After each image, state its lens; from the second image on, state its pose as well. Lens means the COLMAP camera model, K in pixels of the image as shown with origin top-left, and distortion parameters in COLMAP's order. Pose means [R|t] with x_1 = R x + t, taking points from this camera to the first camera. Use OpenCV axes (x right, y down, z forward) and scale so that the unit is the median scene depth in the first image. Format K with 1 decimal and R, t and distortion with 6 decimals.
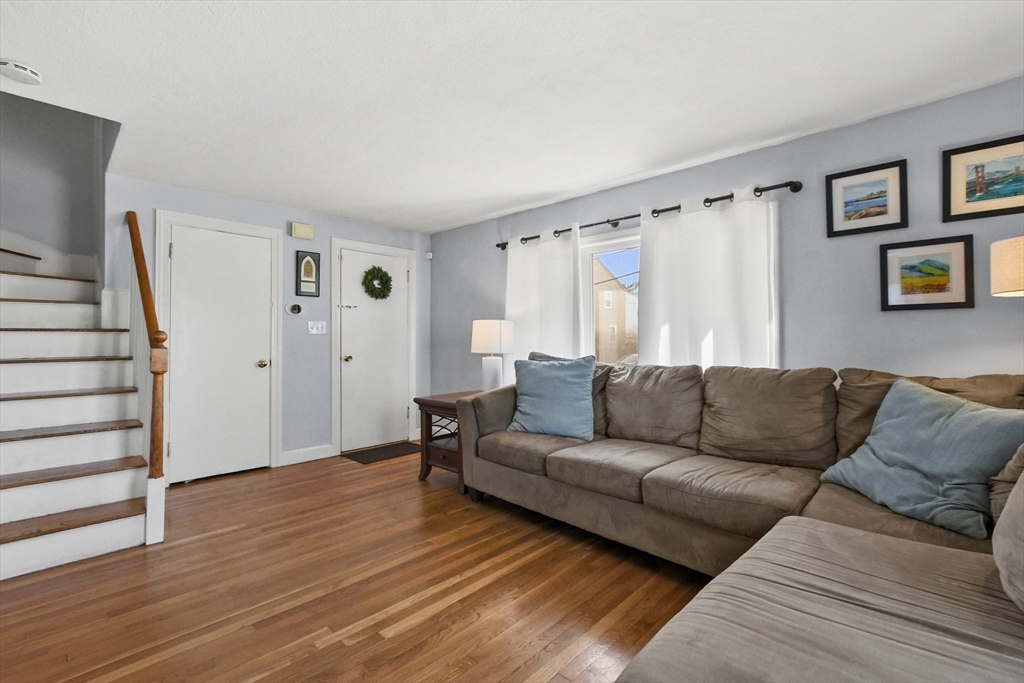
lens RADIAL K [[455.8, 0, 513.4], [0, 455.8, 334.6], [0, 0, 1]] dist [-0.007125, 0.000541]
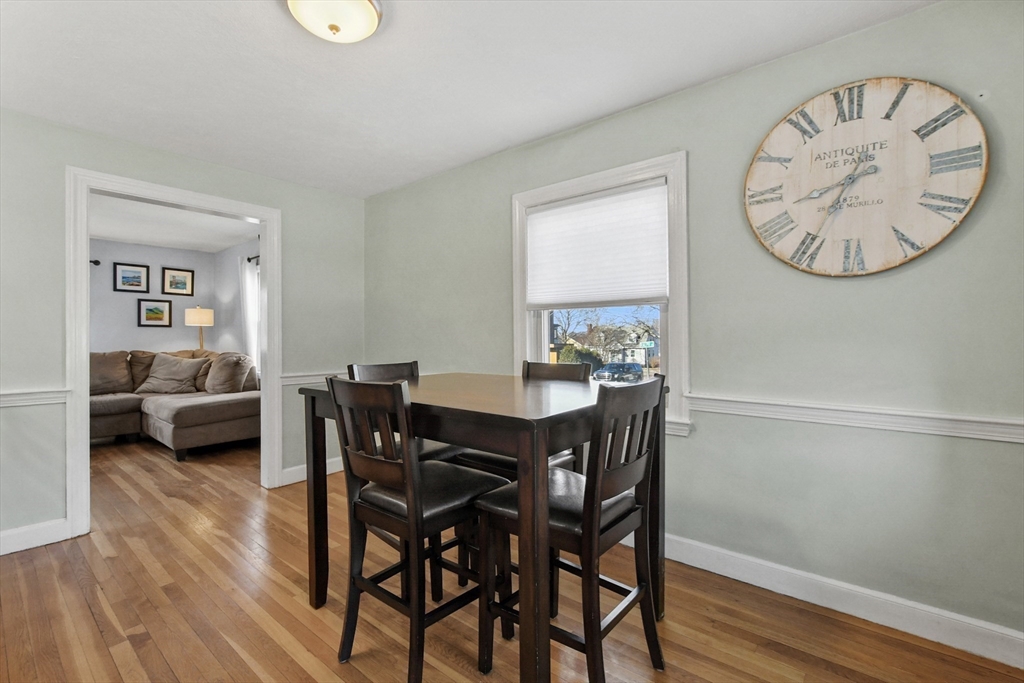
lens RADIAL K [[453.7, 0, 508.0], [0, 453.7, 338.0], [0, 0, 1]] dist [-0.001070, 0.000412]
pose [[-0.064409, 0.005433, 0.997909, -1.669361], [-0.012982, 0.999896, -0.006281, -0.003422], [-0.997839, -0.013360, -0.064332, -0.772449]]
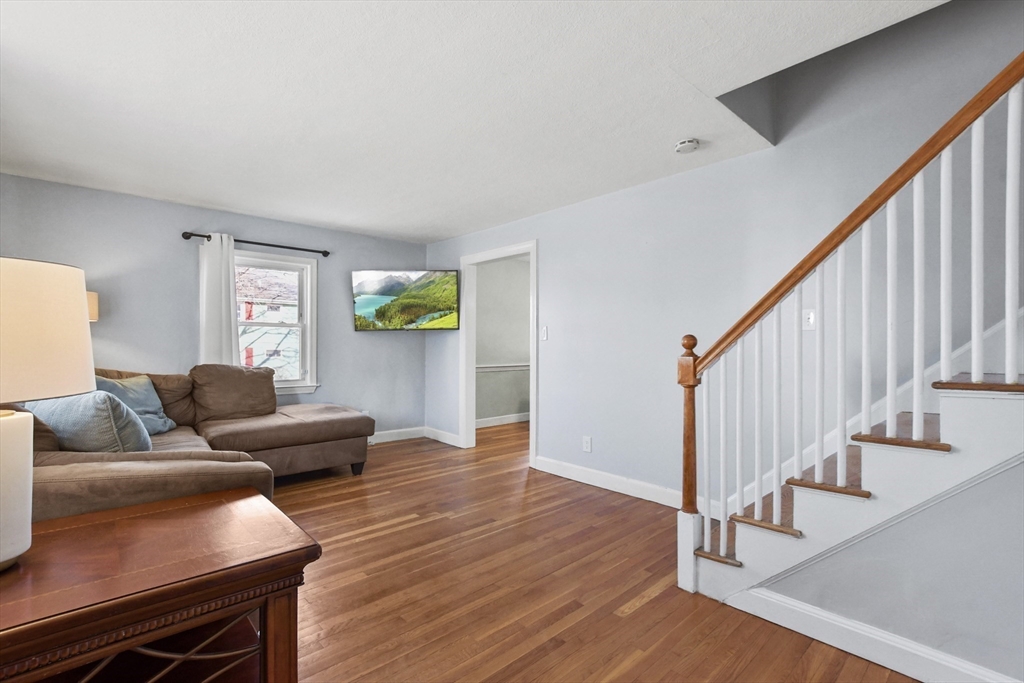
lens RADIAL K [[463.1, 0, 508.0], [0, 463.1, 347.5], [0, 0, 1]] dist [-0.004003, -0.000090]
pose [[-0.996954, -0.002340, 0.077958, -0.543509], [-0.003242, 0.999929, -0.011437, 0.026668], [-0.077925, -0.011655, -0.996891, 1.939377]]
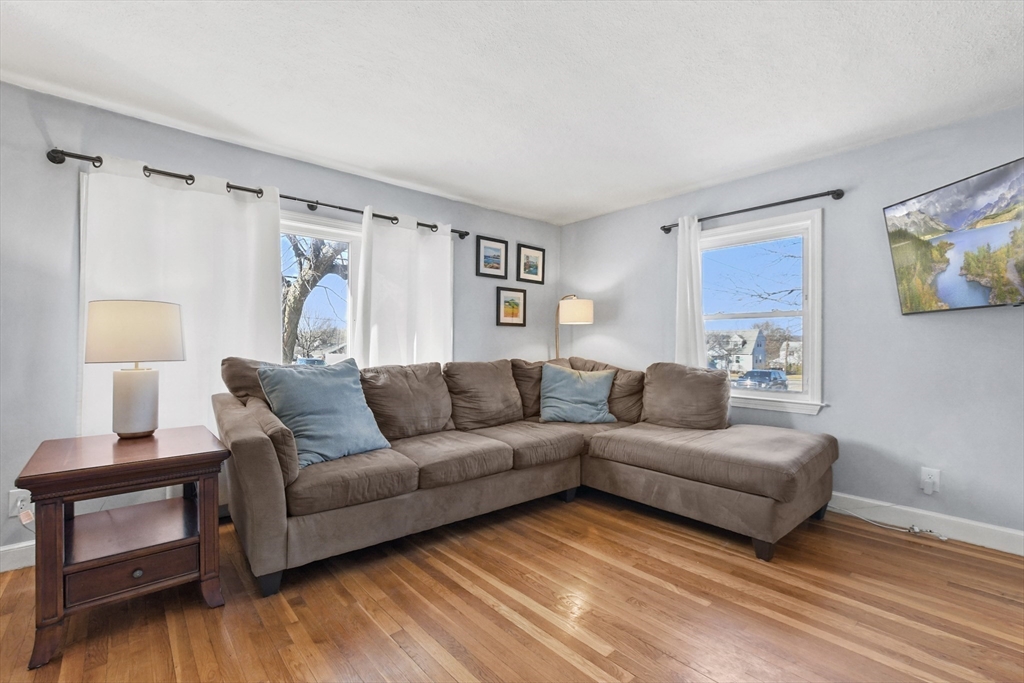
lens RADIAL K [[449.4, 0, 509.7], [0, 449.4, 345.6], [0, 0, 1]] dist [-0.007372, 0.000142]
pose [[0.091131, -0.001141, 0.995838, -0.867958], [-0.016874, 0.999854, 0.002690, 0.018110], [-0.995696, -0.017049, 0.091098, 0.798425]]
